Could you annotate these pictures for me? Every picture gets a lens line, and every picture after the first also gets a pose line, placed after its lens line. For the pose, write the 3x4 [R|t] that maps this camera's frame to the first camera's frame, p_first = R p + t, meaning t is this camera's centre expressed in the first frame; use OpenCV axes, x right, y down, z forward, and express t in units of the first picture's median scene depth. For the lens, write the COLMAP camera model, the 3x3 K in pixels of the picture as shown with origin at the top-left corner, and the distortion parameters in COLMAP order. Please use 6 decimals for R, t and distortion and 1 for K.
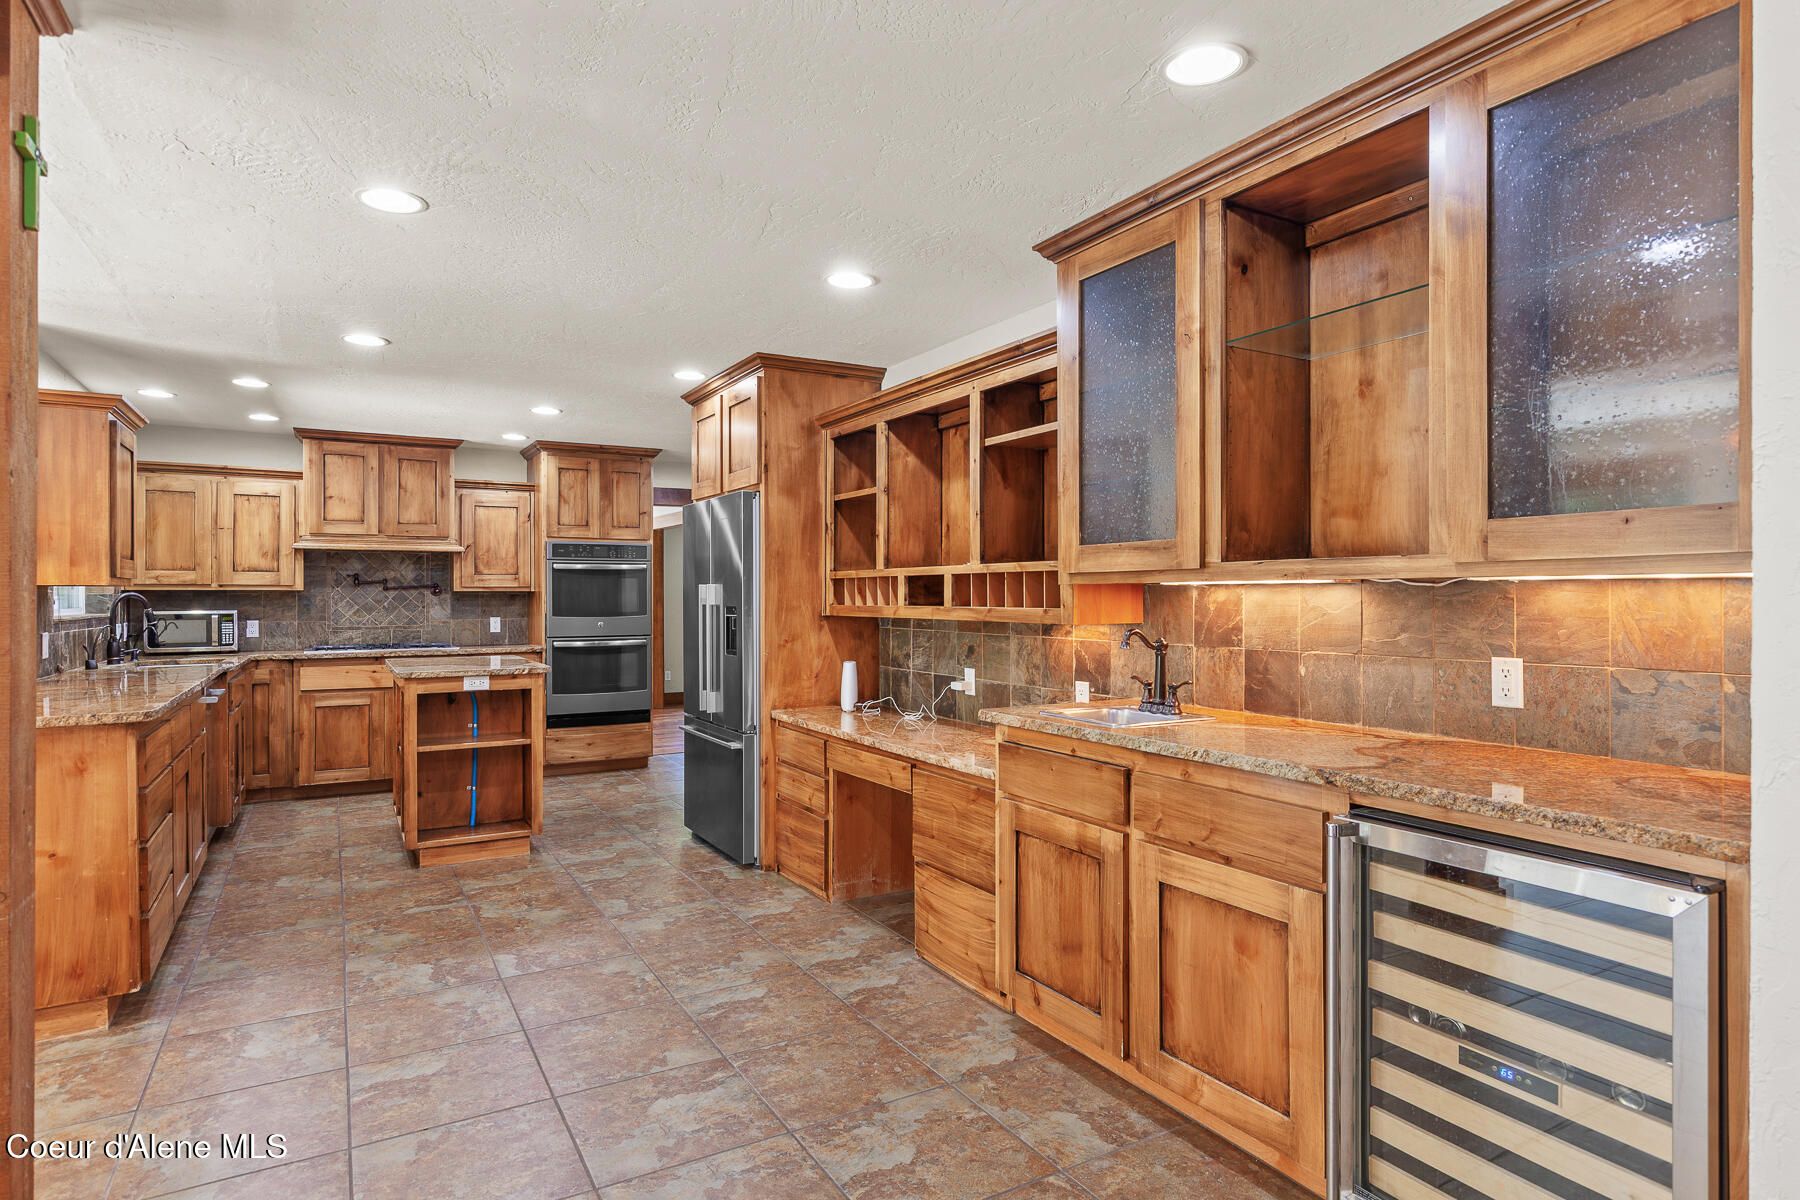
lens RADIAL K [[980.1, 0, 902.1], [0, 980.1, 599.0], [0, 0, 1]] dist [0.004320, -0.002519]
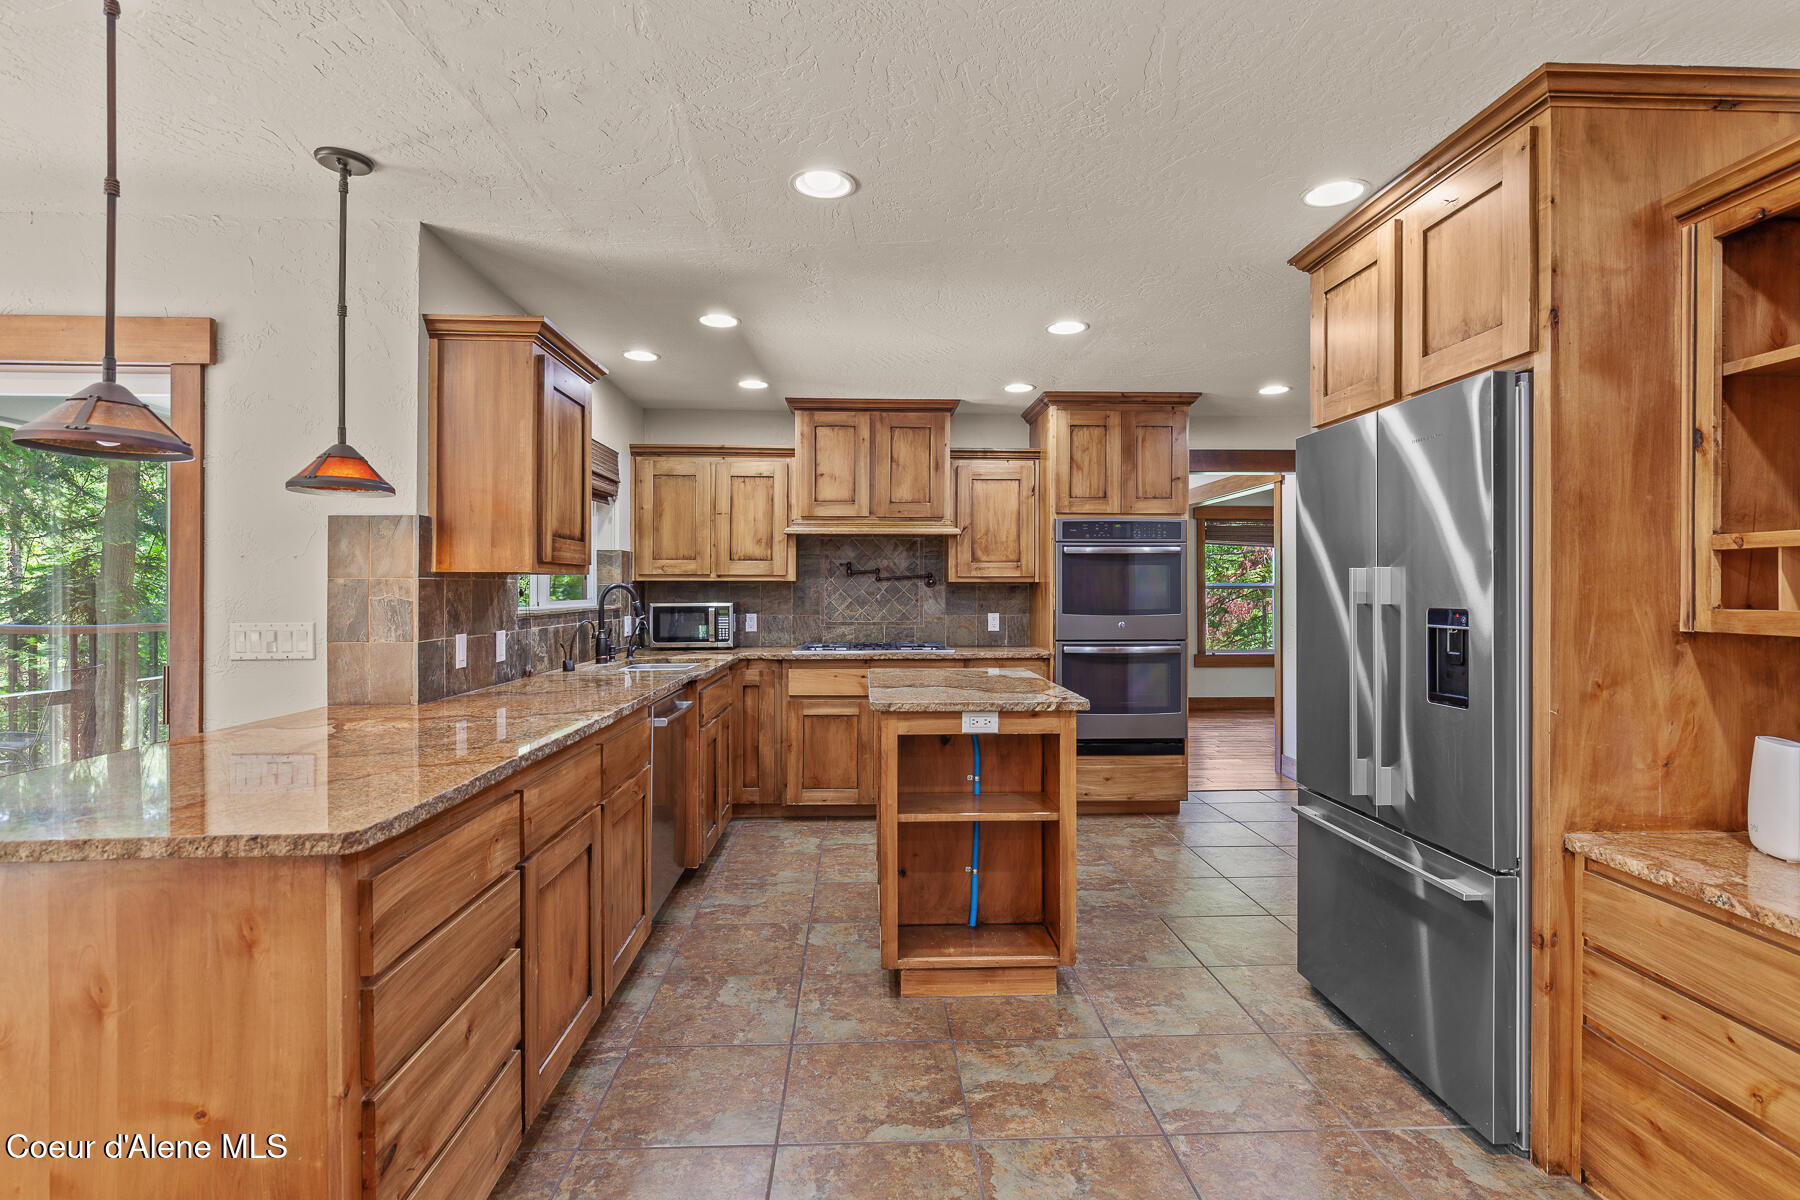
lens RADIAL K [[877.1, 0, 900.4], [0, 877.1, 589.7], [0, 0, 1]] dist [-0.003729, 0.000145]
pose [[0.885228, 0.002975, -0.465147, -0.247509], [-0.003716, 0.999993, -0.000677, -0.001241], [0.465142, 0.002328, 0.885233, 0.541308]]
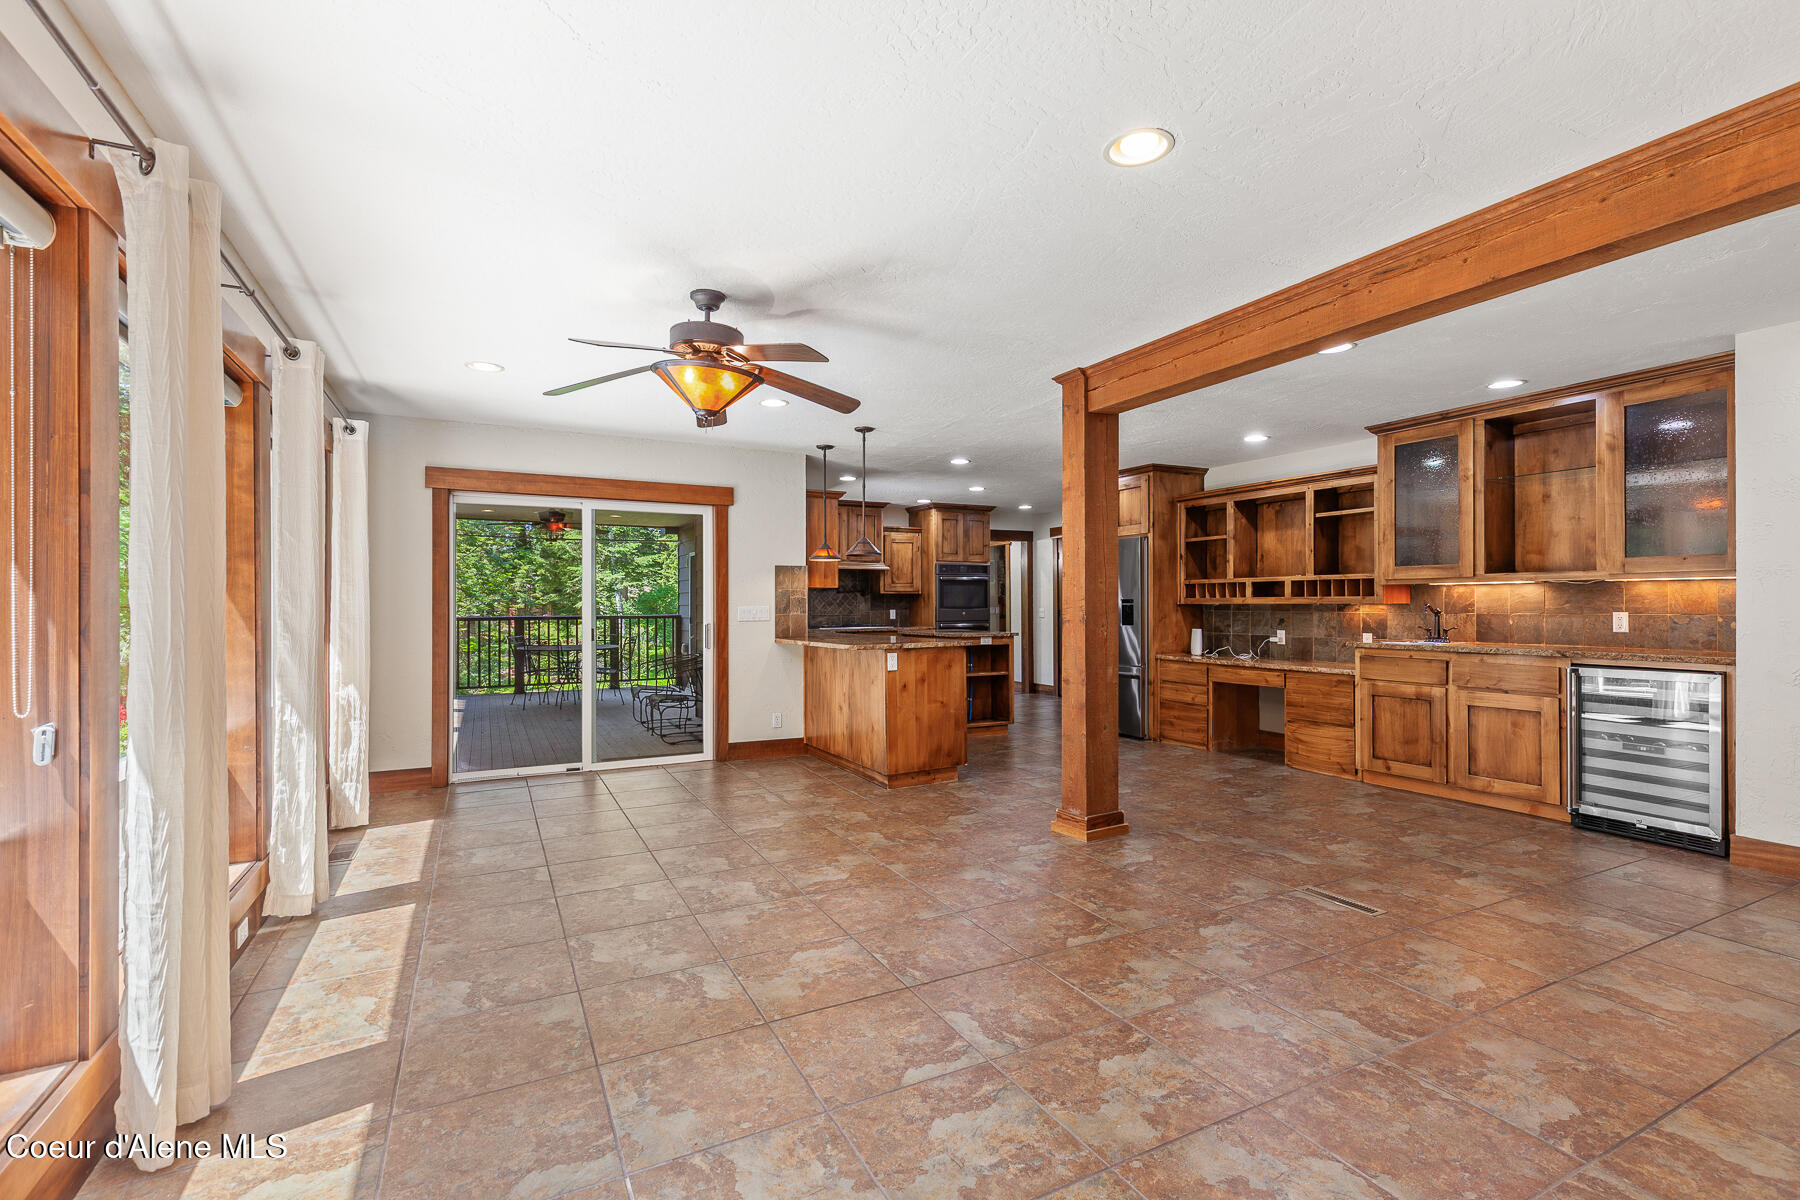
lens RADIAL K [[808.6, 0, 902.1], [0, 808.6, 602.7], [0, 0, 1]] dist [0.005854, -0.001493]
pose [[0.998649, -0.000456, -0.051956, -0.600145], [0.000162, 0.999984, -0.005663, 0.026191], [0.051958, 0.005647, 0.998633, -0.627640]]
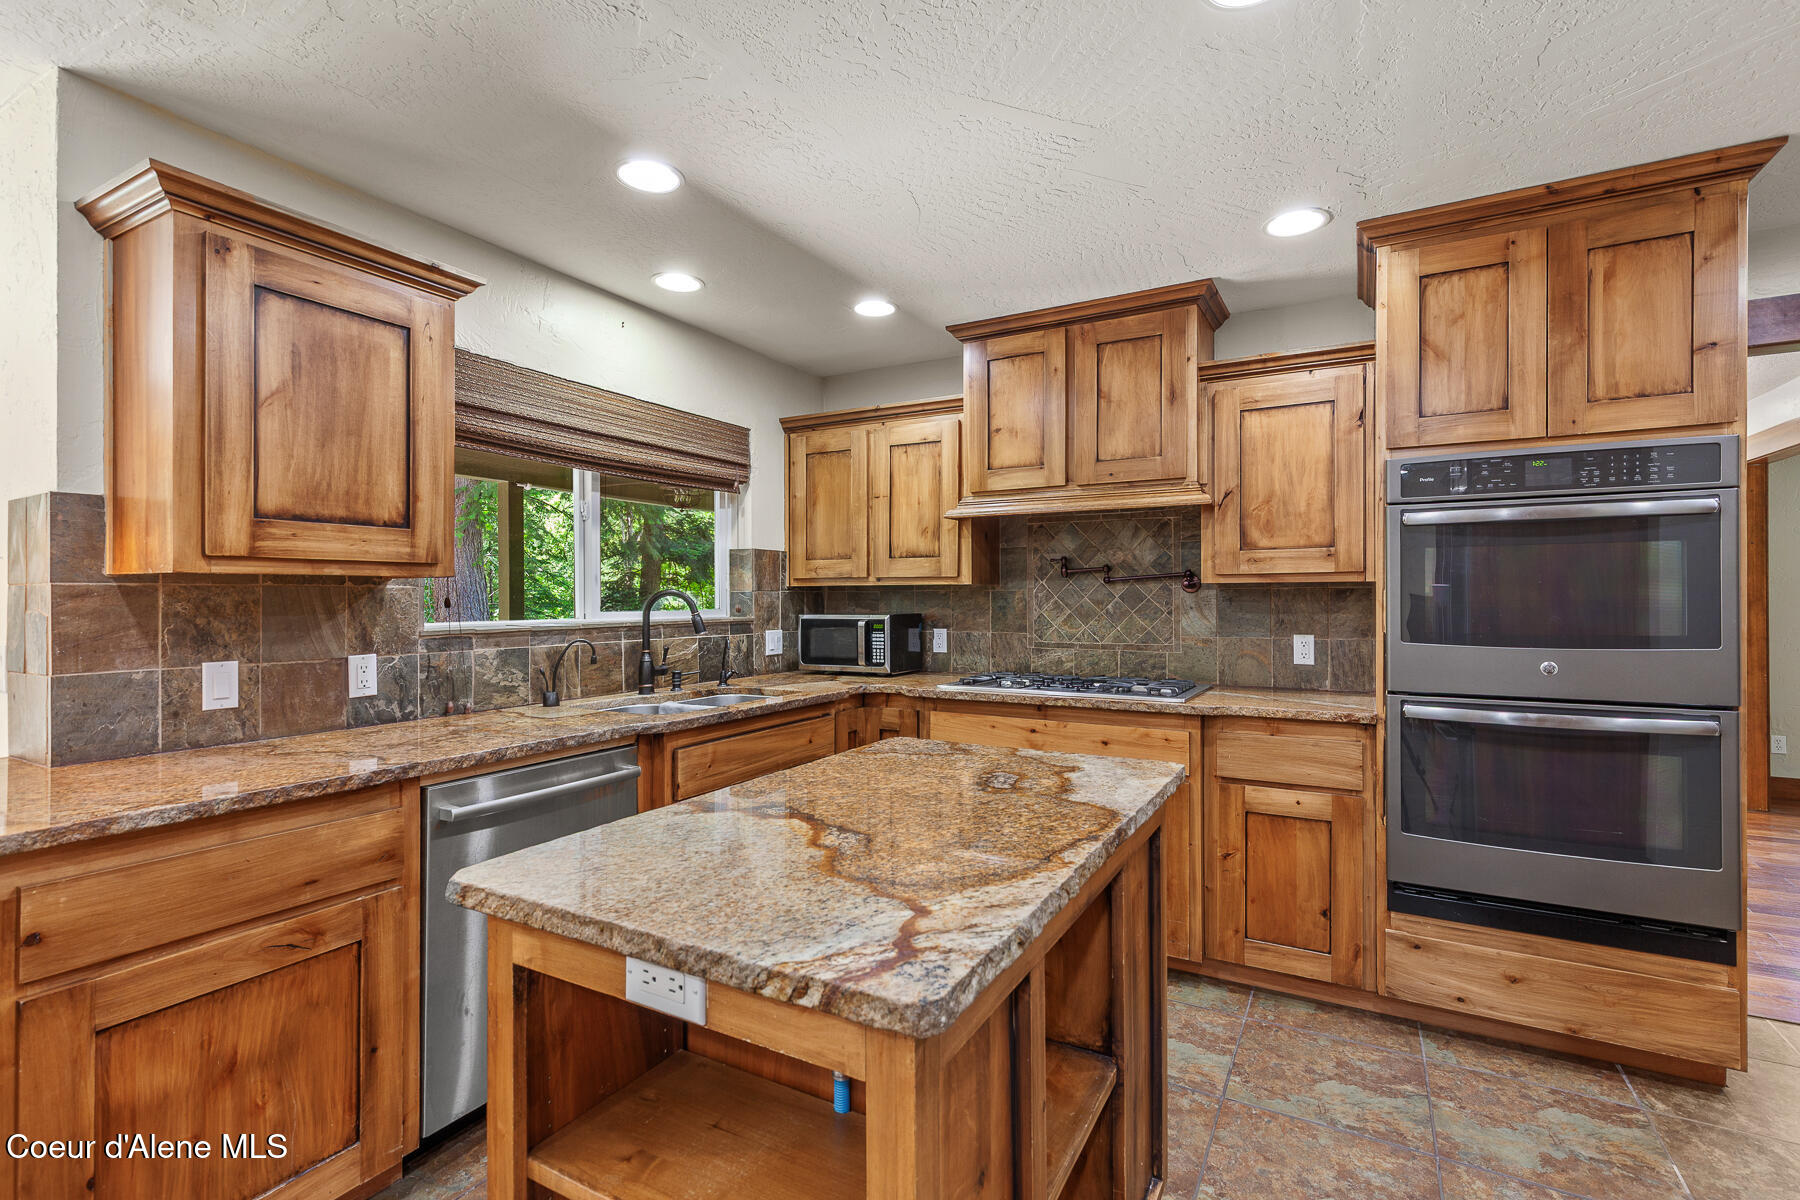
lens RADIAL K [[808.6, 0, 894.3], [0, 808.6, 595.6], [0, 0, 1]] dist [0.005854, -0.001493]
pose [[0.501953, -0.001179, -0.864894, -0.292297], [0.000246, 0.999999, -0.001221, -0.001937], [0.864895, 0.000400, 0.501952, 1.111126]]
